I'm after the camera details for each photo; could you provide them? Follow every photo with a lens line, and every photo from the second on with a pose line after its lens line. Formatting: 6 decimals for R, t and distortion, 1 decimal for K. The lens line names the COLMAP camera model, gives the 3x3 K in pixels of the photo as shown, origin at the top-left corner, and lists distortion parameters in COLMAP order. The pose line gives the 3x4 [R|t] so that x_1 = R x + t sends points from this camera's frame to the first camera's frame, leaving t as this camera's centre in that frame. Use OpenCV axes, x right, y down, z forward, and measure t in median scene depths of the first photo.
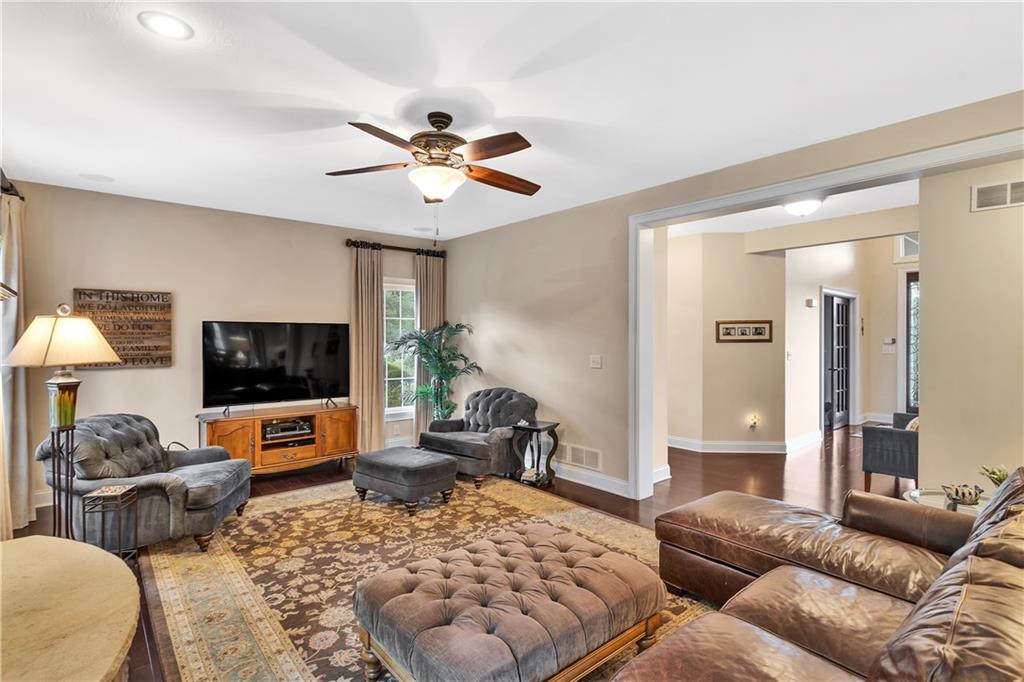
lens RADIAL K [[502.7, 0, 488.9], [0, 502.7, 335.4], [0, 0, 1]] dist [-0.006026, 0.000728]
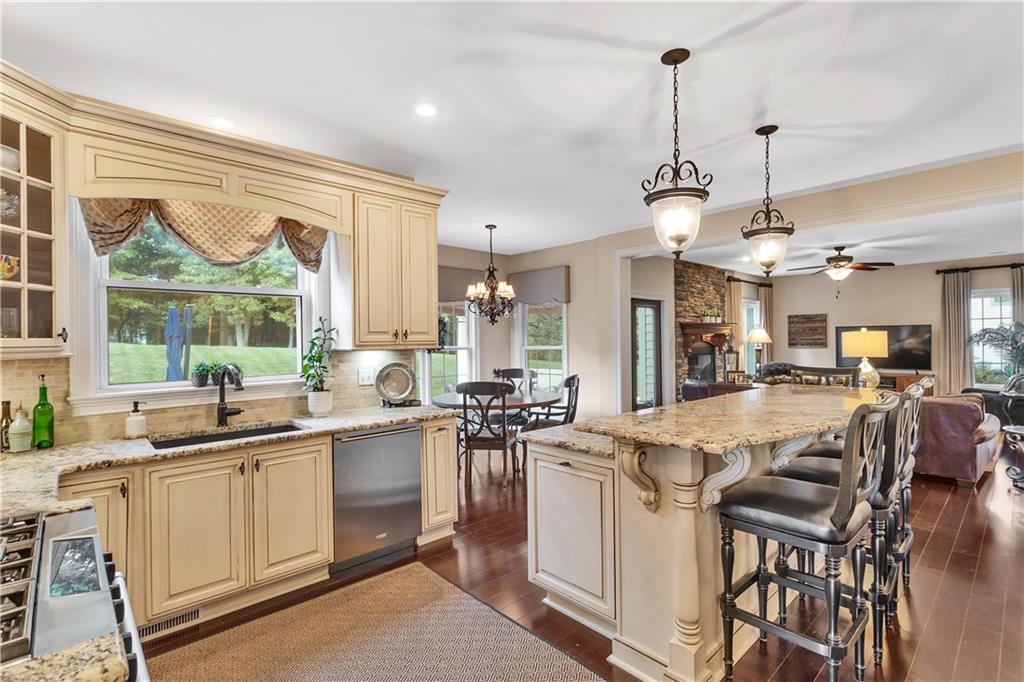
lens RADIAL K [[481.9, 0, 507.6], [0, 481.9, 341.2], [0, 0, 1]] dist [0.001798, 0.000326]
pose [[0.064007, 0.000528, -0.997949, 1.664062], [0.008431, 0.999964, 0.001070, 0.024363], [0.997914, -0.008483, 0.064001, -0.624248]]
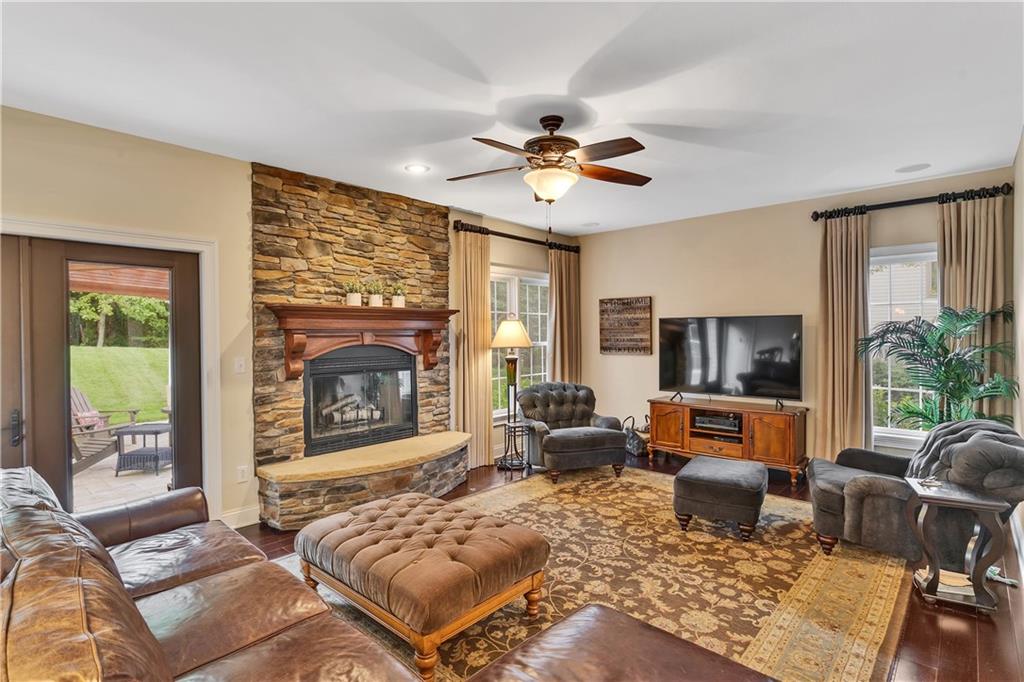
lens RADIAL K [[502.7, 0, 516.6], [0, 502.7, 341.6], [0, 0, 1]] dist [-0.006026, 0.000728]
pose [[0.155197, 0.012252, -0.987808, 0.679877], [0.003161, 0.999912, 0.012899, 0.013555], [0.987879, -0.005124, 0.155144, 0.576652]]
